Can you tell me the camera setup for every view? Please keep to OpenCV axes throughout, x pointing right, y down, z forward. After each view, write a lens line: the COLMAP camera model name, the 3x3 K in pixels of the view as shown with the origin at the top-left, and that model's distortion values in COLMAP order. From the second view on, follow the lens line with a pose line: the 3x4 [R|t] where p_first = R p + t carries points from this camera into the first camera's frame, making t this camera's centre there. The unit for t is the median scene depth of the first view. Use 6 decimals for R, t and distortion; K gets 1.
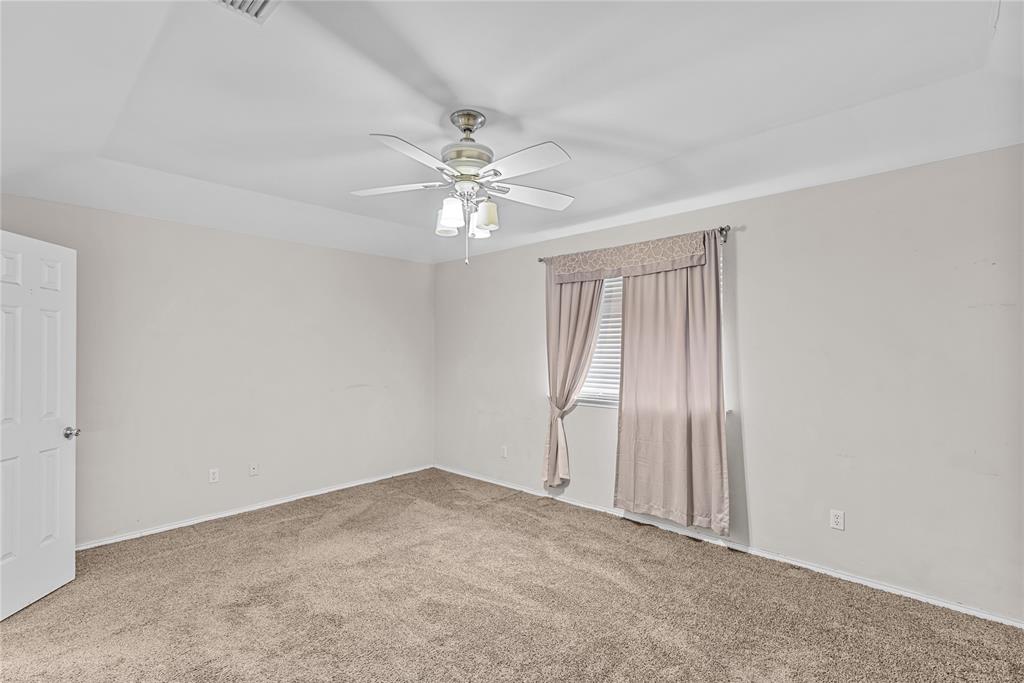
lens RADIAL K [[468.7, 0, 509.9], [0, 468.7, 346.2], [0, 0, 1]] dist [0.005931, -0.002196]
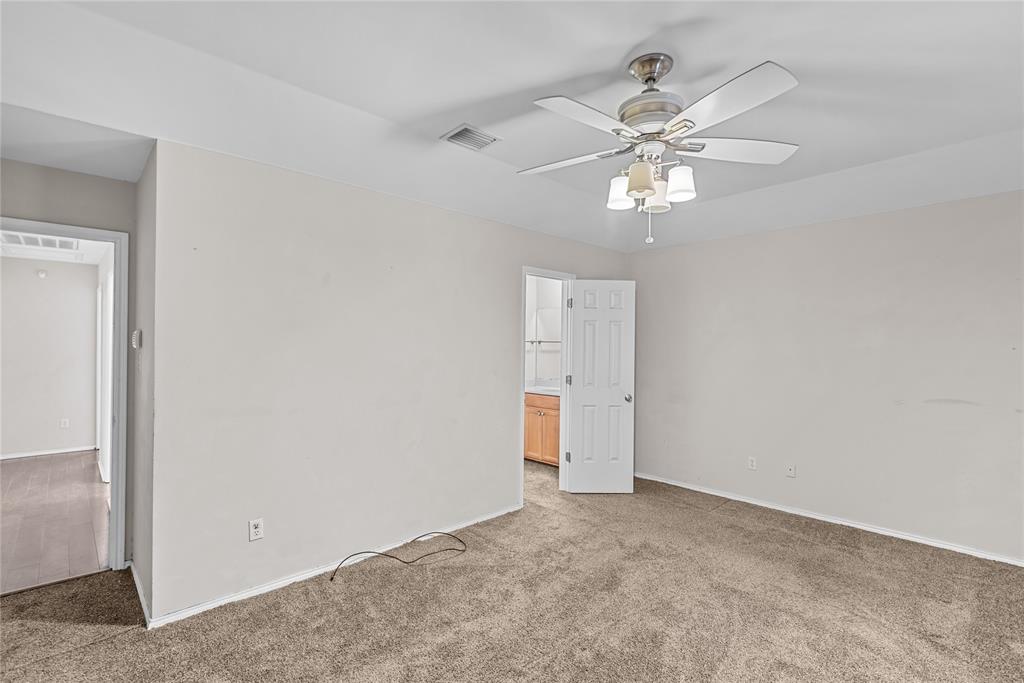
lens RADIAL K [[468.7, 0, 509.8], [0, 468.7, 341.4], [0, 0, 1]] dist [0.005931, -0.002196]
pose [[-0.064053, -0.004932, -0.997934, 0.527082], [0.002356, 0.999984, -0.005093, 0.001797], [0.997944, -0.002677, -0.064040, 0.570503]]
